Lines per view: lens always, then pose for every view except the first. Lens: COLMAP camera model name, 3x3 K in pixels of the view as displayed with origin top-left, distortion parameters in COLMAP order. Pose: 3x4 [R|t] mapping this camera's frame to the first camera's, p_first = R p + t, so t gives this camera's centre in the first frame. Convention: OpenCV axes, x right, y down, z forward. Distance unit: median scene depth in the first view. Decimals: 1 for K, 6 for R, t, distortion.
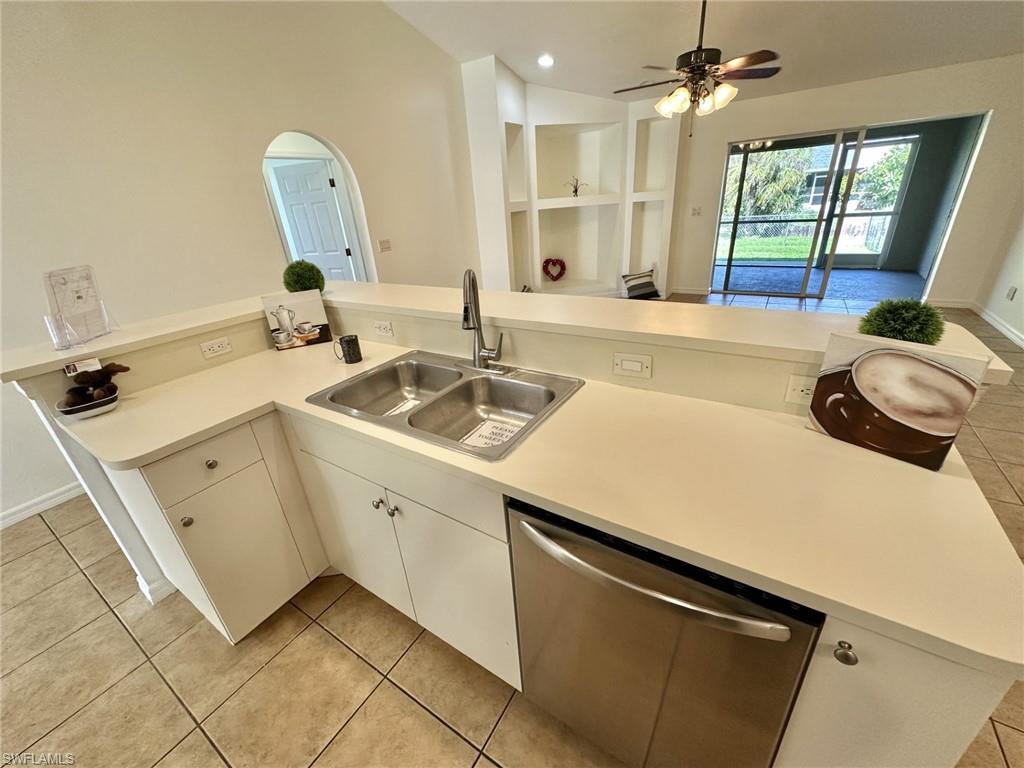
lens RADIAL K [[410.1, 0, 512.0], [0, 410.1, 384.0], [0, 0, 1]] dist [-0.000834, 0.000135]
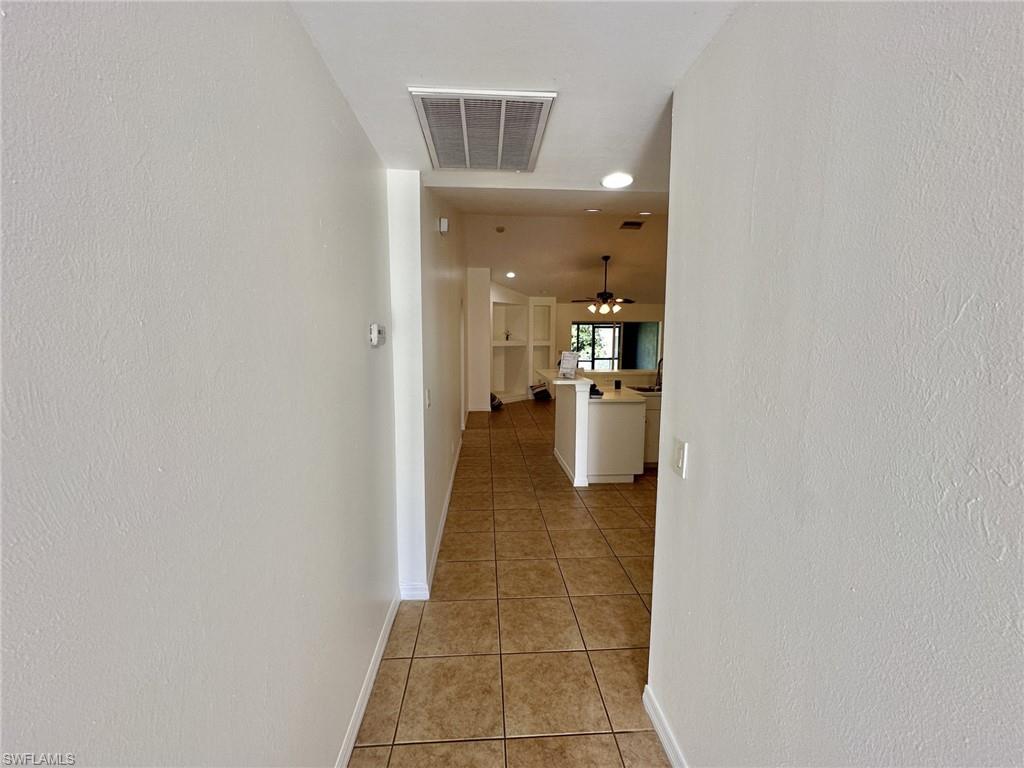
lens RADIAL K [[410.1, 0, 512.0], [0, 410.1, 384.0], [0, 0, 1]] dist [-0.000834, 0.000135]
pose [[0.804477, 0.003421, 0.593974, -0.895197], [0.191238, 0.945246, -0.264456, 0.175422], [-0.562357, 0.326339, 0.759775, -0.258643]]
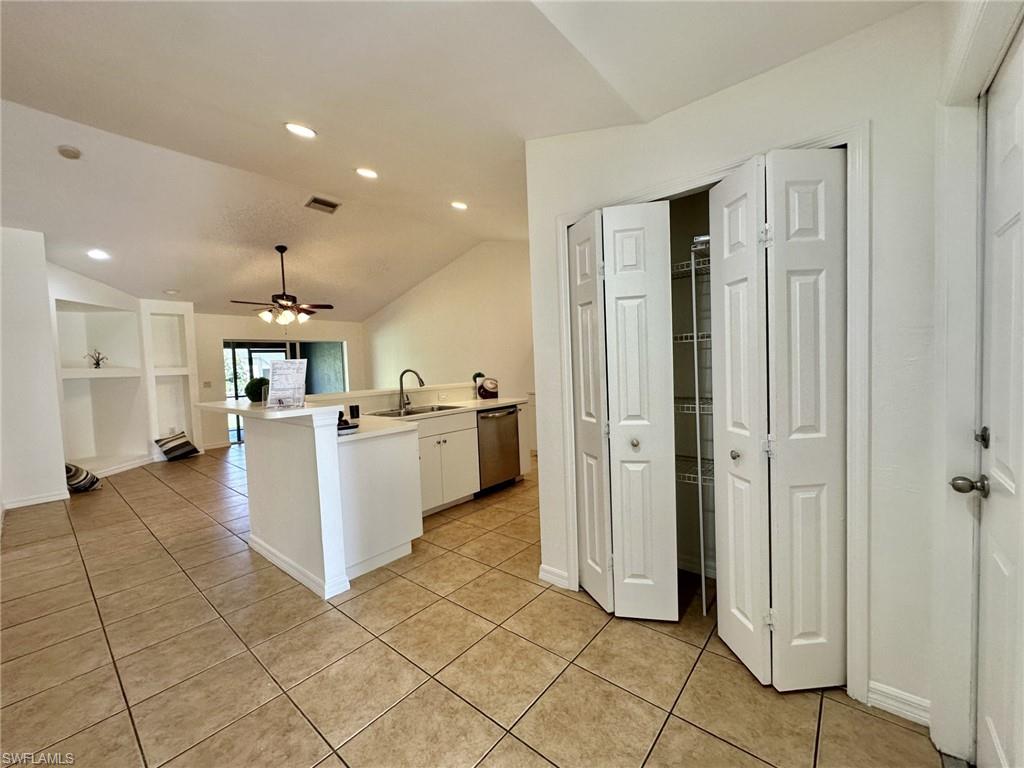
lens RADIAL K [[410.1, 0, 512.0], [0, 410.1, 384.0], [0, 0, 1]] dist [-0.000834, 0.000135]
pose [[0.135451, 0.013450, 0.990693, -0.733798], [0.436107, 0.897026, -0.071805, 0.086065], [-0.889643, 0.441774, 0.115638, 0.016417]]
